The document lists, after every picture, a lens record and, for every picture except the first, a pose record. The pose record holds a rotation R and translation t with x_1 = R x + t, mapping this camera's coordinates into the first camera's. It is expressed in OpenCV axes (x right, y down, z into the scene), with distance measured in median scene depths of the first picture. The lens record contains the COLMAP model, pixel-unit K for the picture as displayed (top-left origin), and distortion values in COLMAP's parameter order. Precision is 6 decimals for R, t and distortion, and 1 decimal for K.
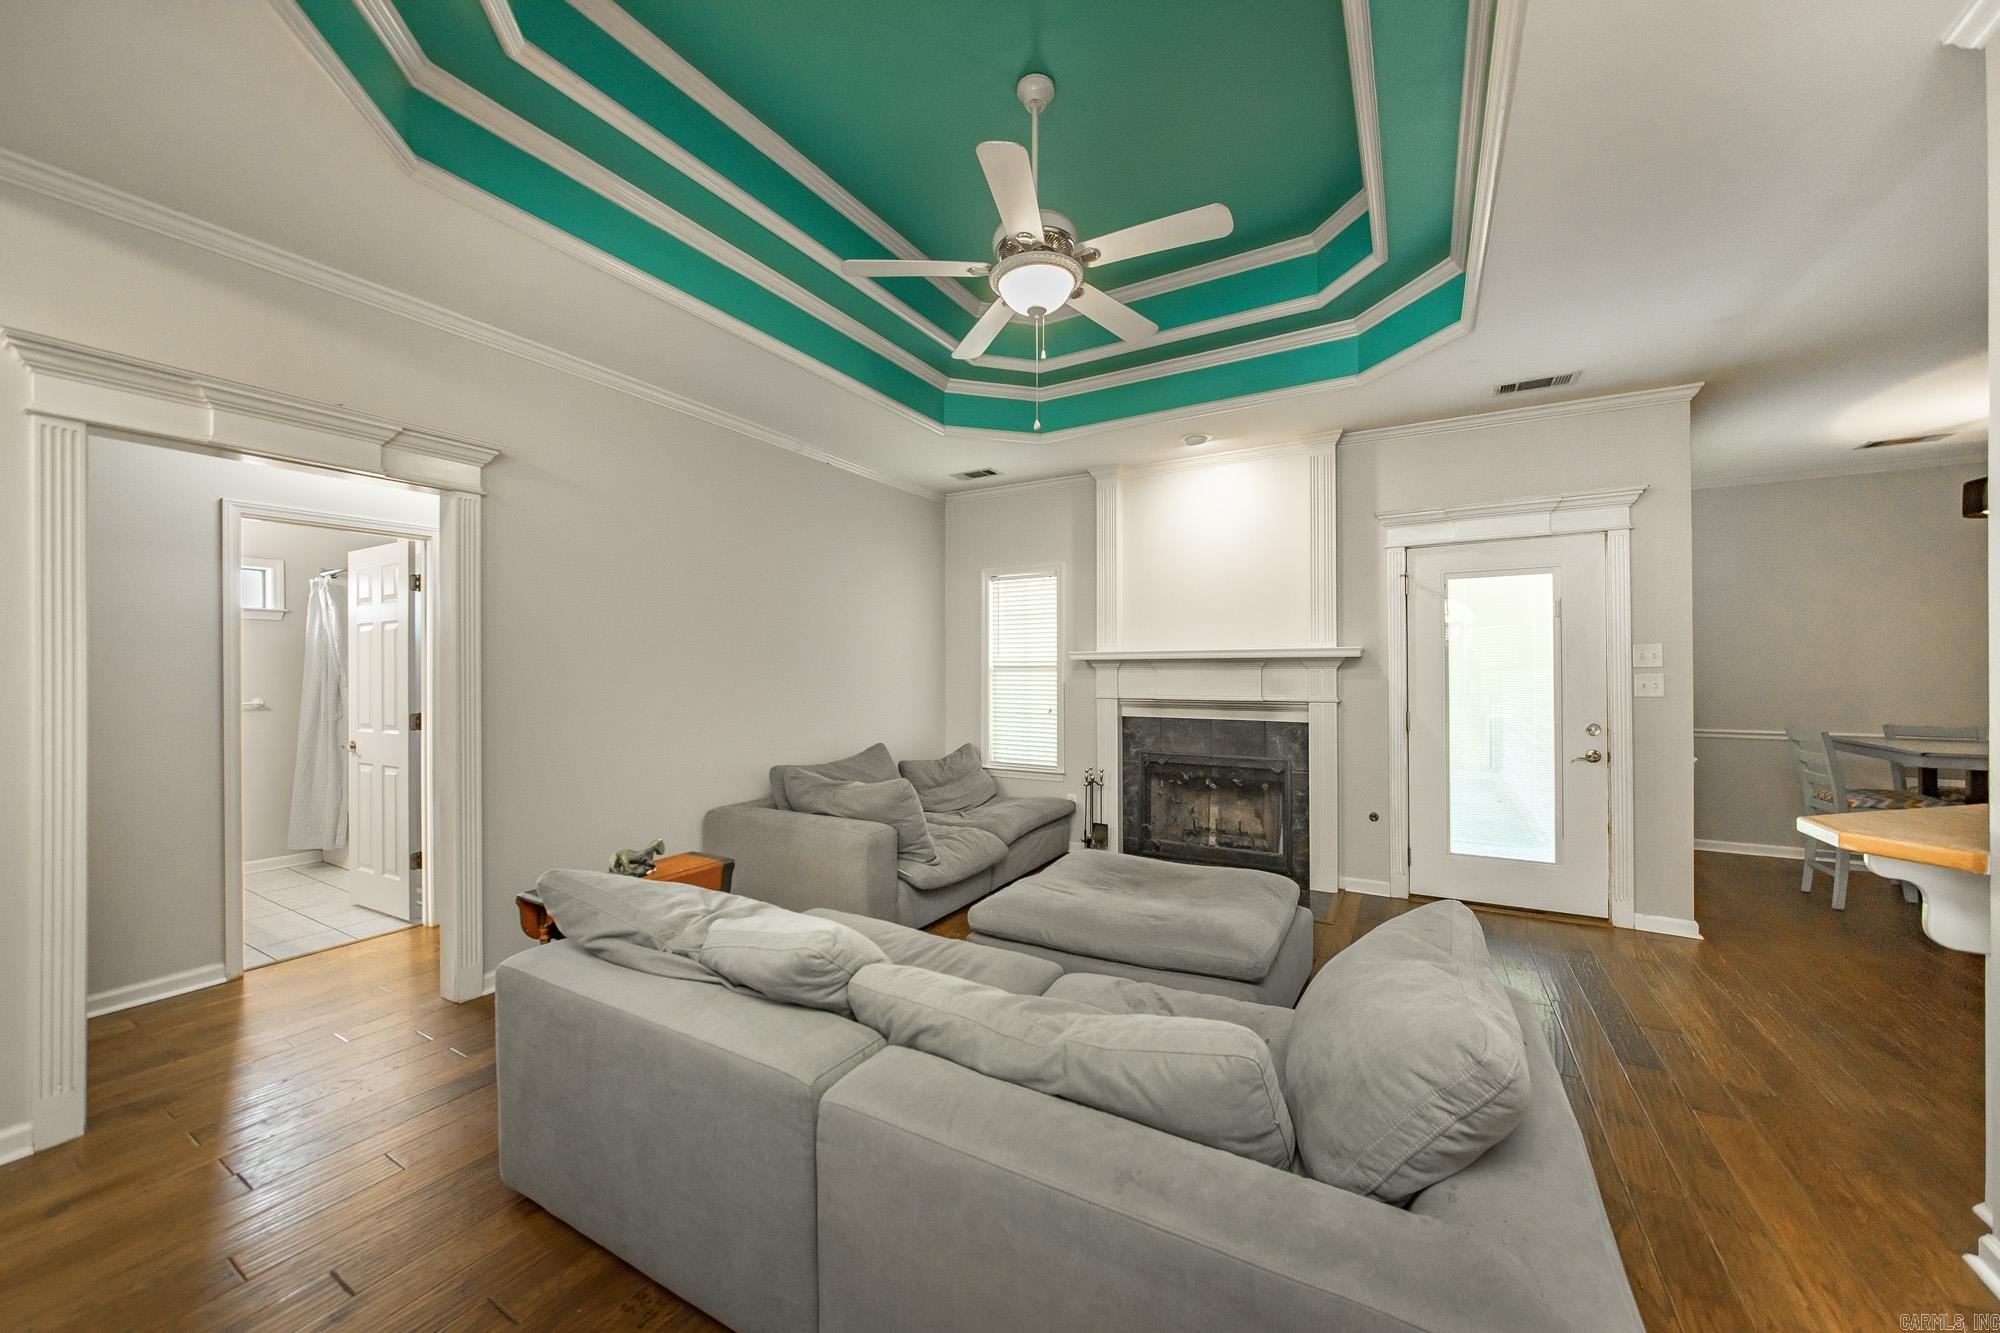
lens RADIAL K [[731.4, 0, 1000.0], [0, 731.4, 666.5], [0, 0, 1]] dist [-0.010749, -0.000165]
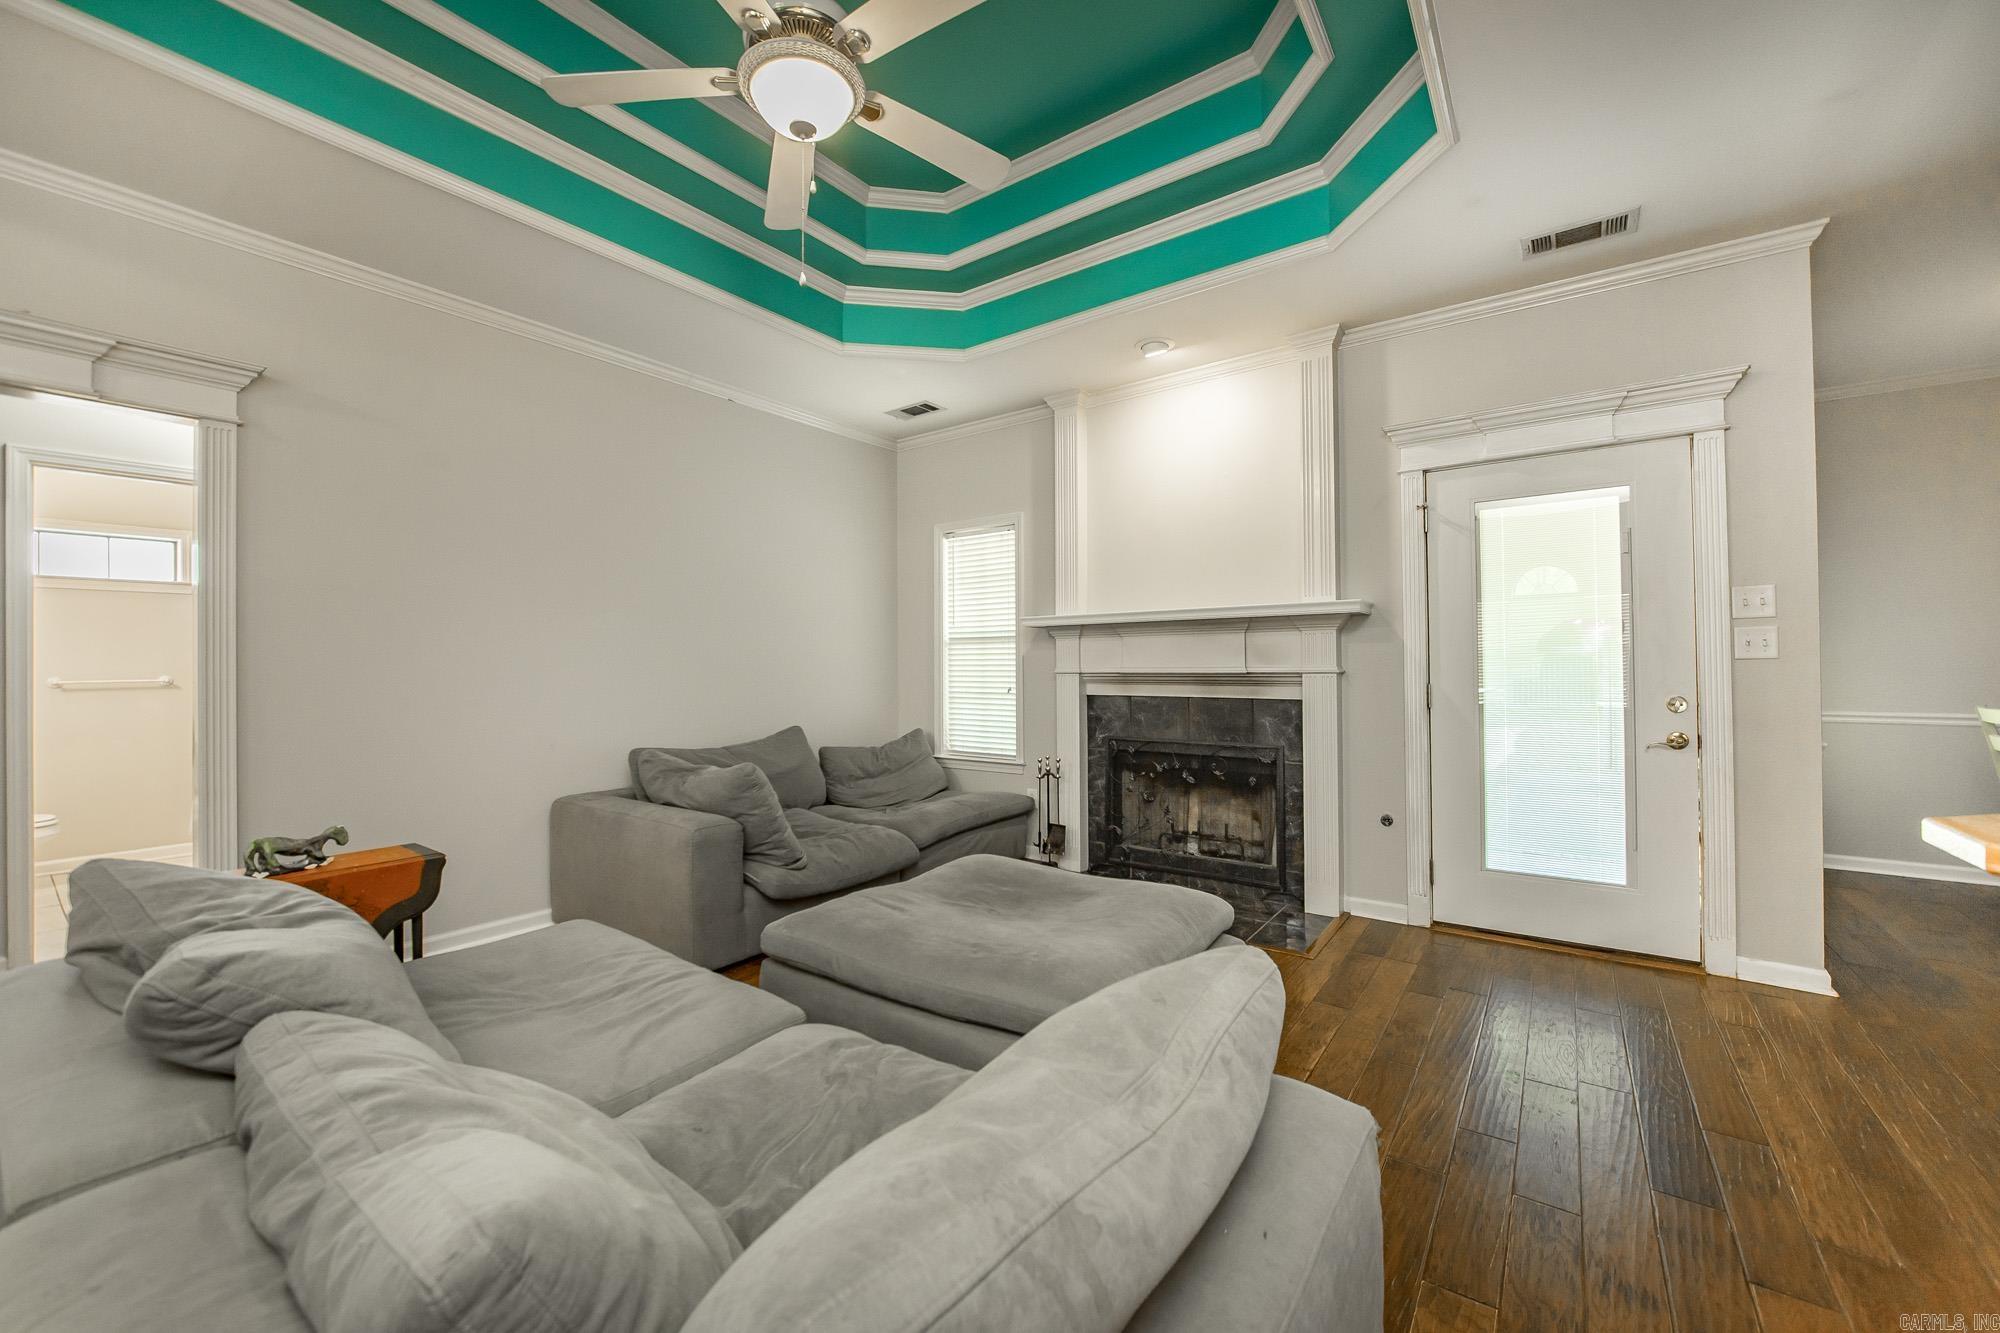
lens RADIAL K [[777.9, 0, 1000.9], [0, 777.9, 655.4], [0, 0, 1]] dist [-0.018923, 0.000631]
pose [[0.994425, -0.006413, -0.105248, 0.190851], [0.005687, 0.999958, -0.007195, 0.034224], [0.105290, 0.006556, 0.994420, 0.136595]]
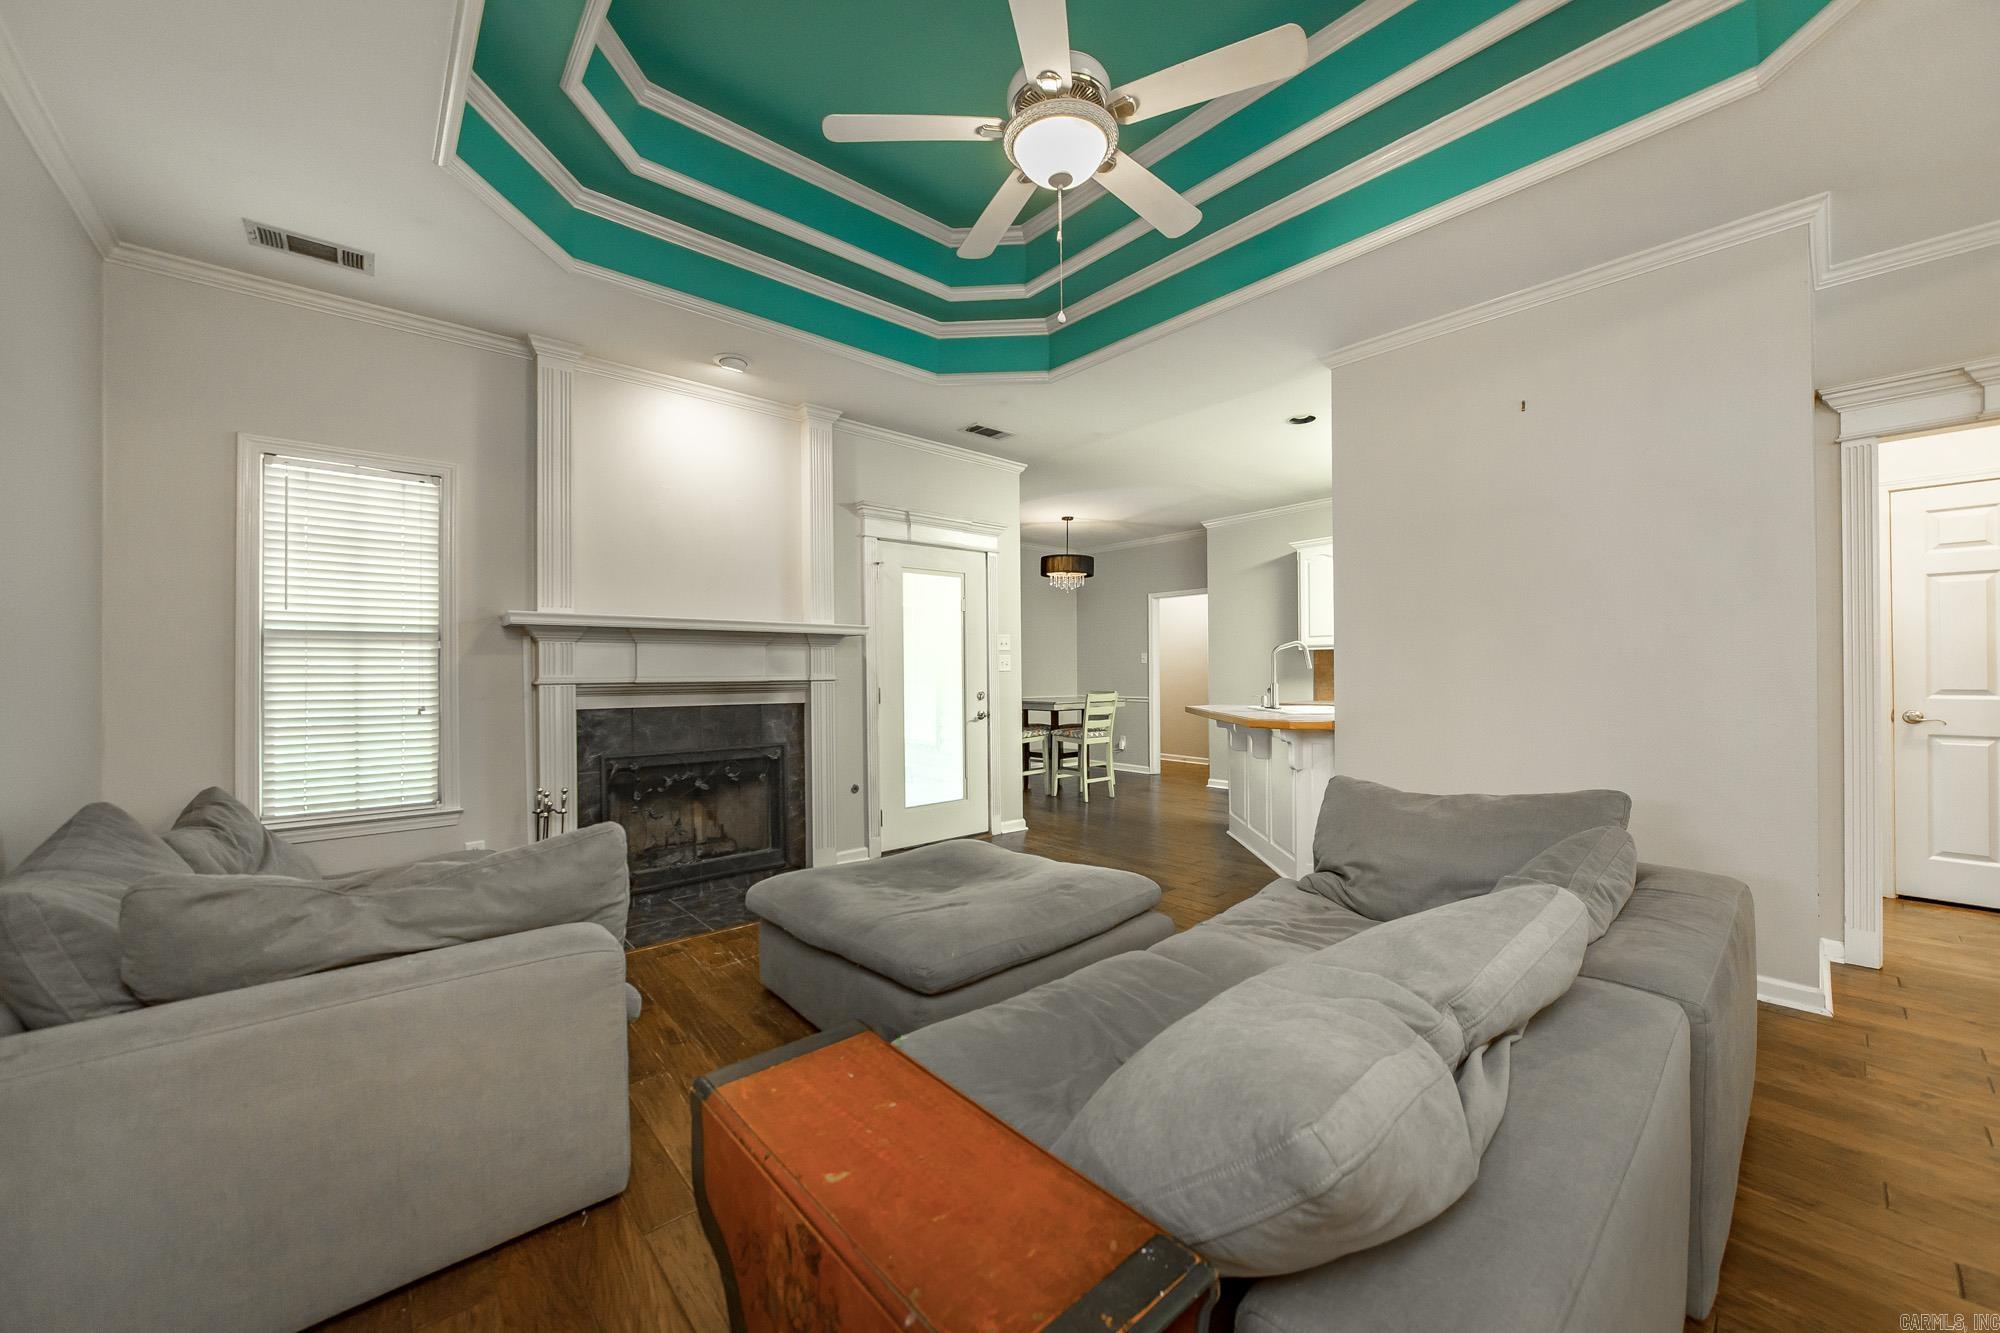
lens RADIAL K [[731.4, 0, 1000.0], [0, 731.4, 666.5], [0, 0, 1]] dist [-0.010749, -0.000165]
pose [[0.319920, 0.009451, 0.947397, -0.418109], [0.003471, 0.999932, -0.011147, 0.042012], [-0.947438, 0.006854, 0.319865, 0.460553]]
